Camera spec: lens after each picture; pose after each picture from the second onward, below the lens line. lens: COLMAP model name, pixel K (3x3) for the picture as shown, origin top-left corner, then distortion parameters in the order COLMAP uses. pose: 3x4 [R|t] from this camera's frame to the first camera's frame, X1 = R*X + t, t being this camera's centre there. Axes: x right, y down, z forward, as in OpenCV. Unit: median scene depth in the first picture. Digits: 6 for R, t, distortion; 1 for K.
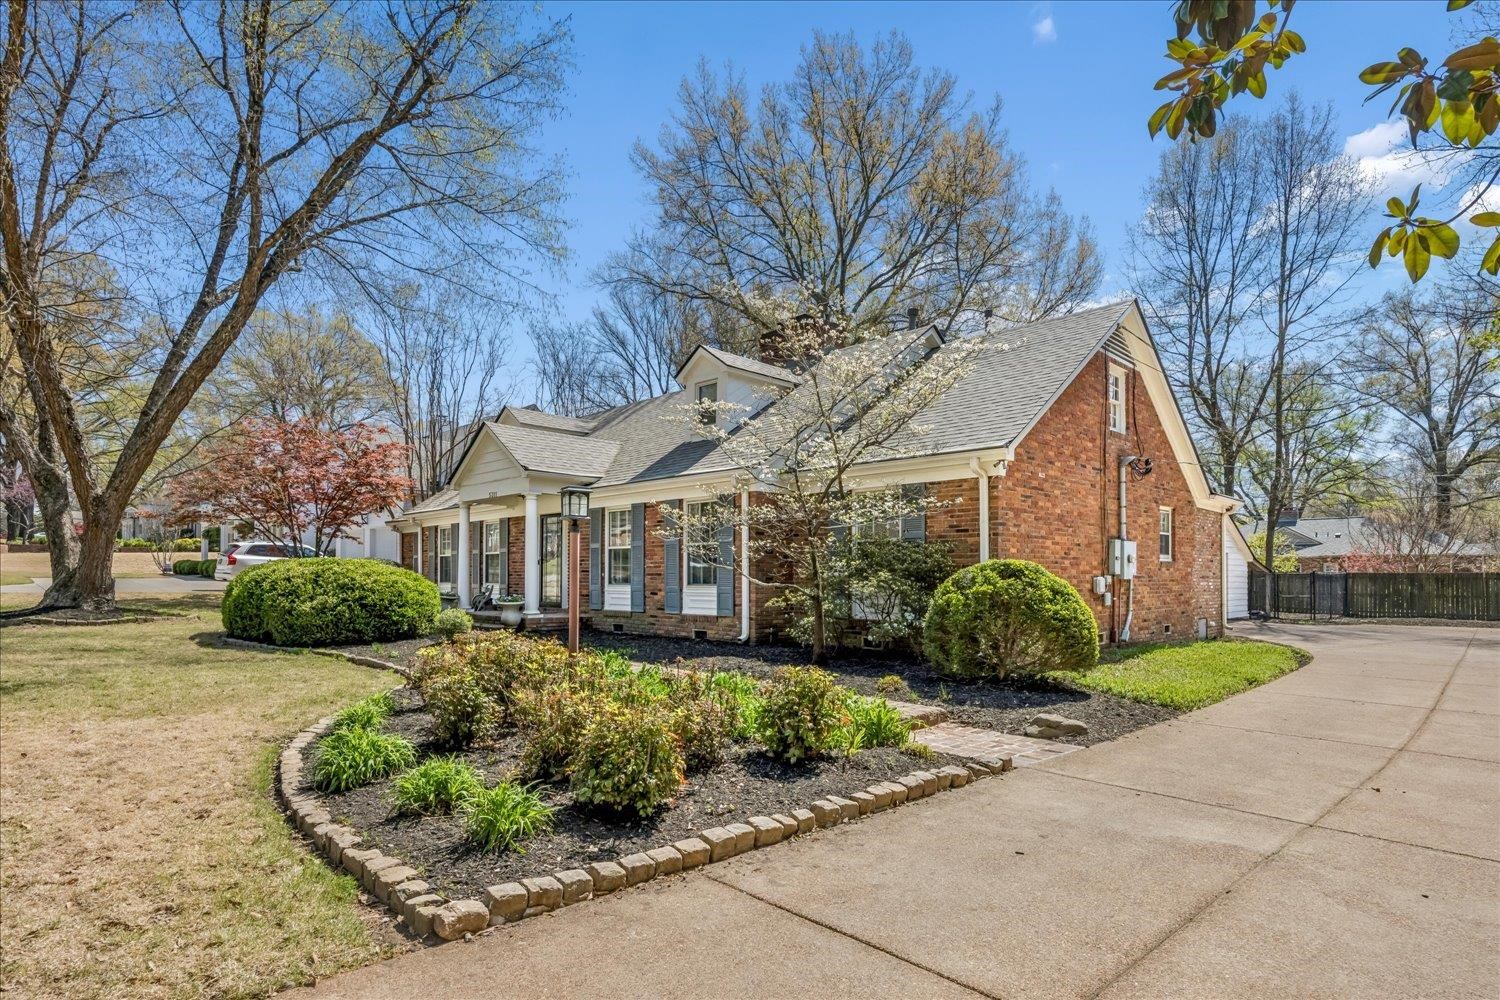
lens RADIAL K [[798.5, 0, 750.0], [0, 798.5, 500.0], [0, 0, 1]] dist [-0.009273, -0.000822]
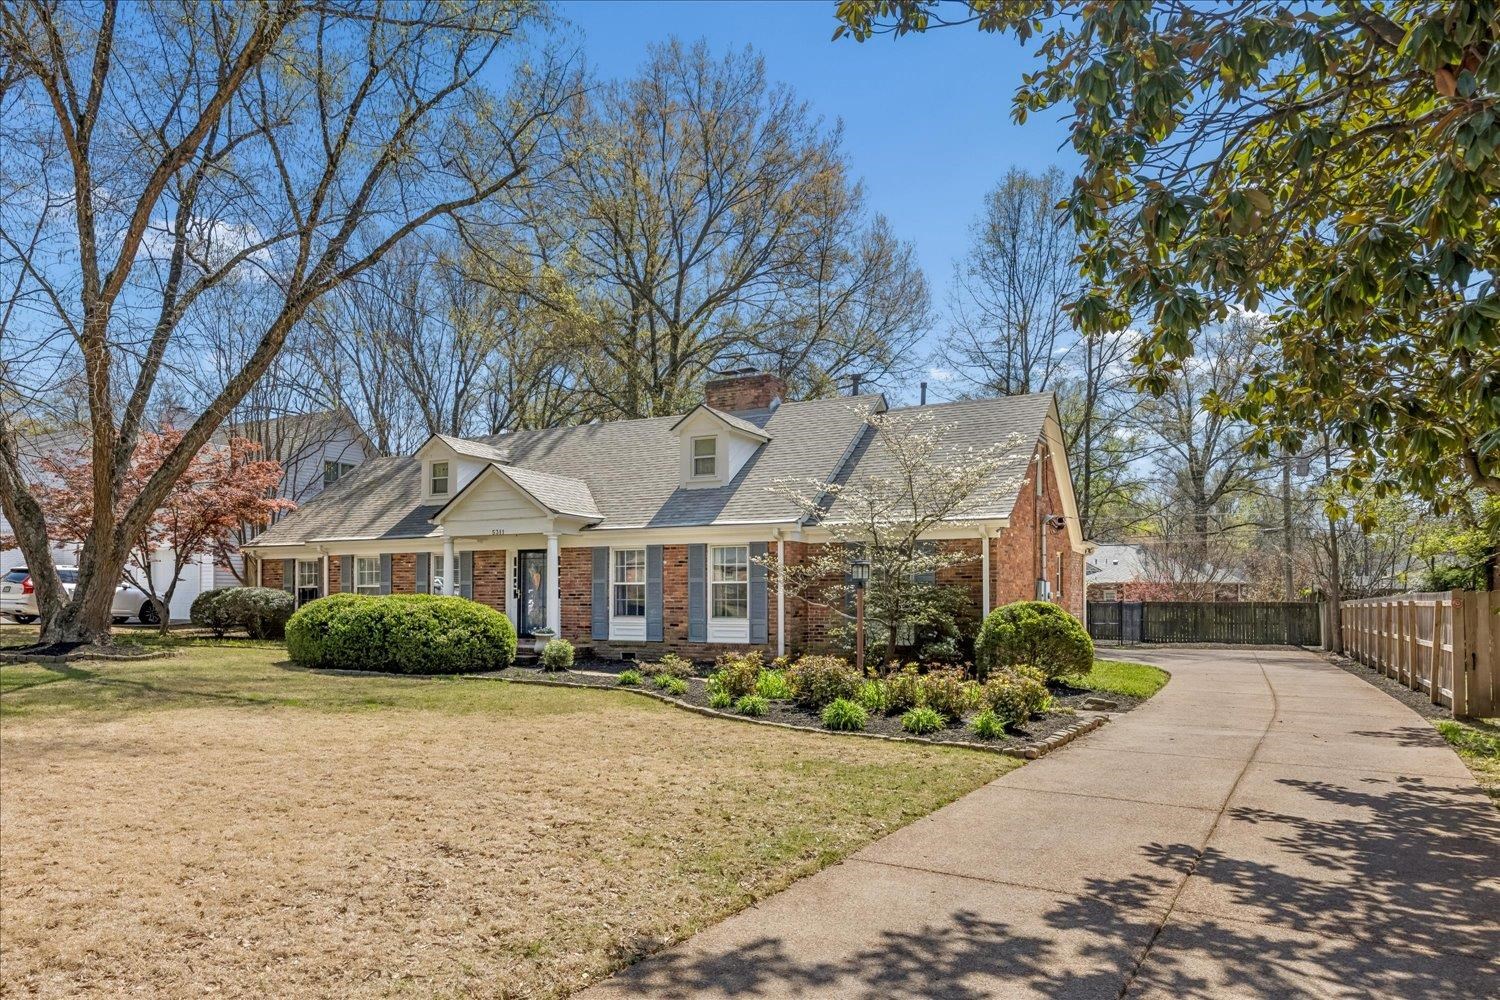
lens RADIAL K [[897.7, 0, 750.0], [0, 897.7, 500.0], [0, 0, 1]] dist [-0.002397, -0.000655]
pose [[0.969386, 0.028044, 0.243934, -0.319049], [-0.023405, 0.999486, -0.021897, -0.034431], [-0.244422, 0.015518, 0.969545, -0.261966]]
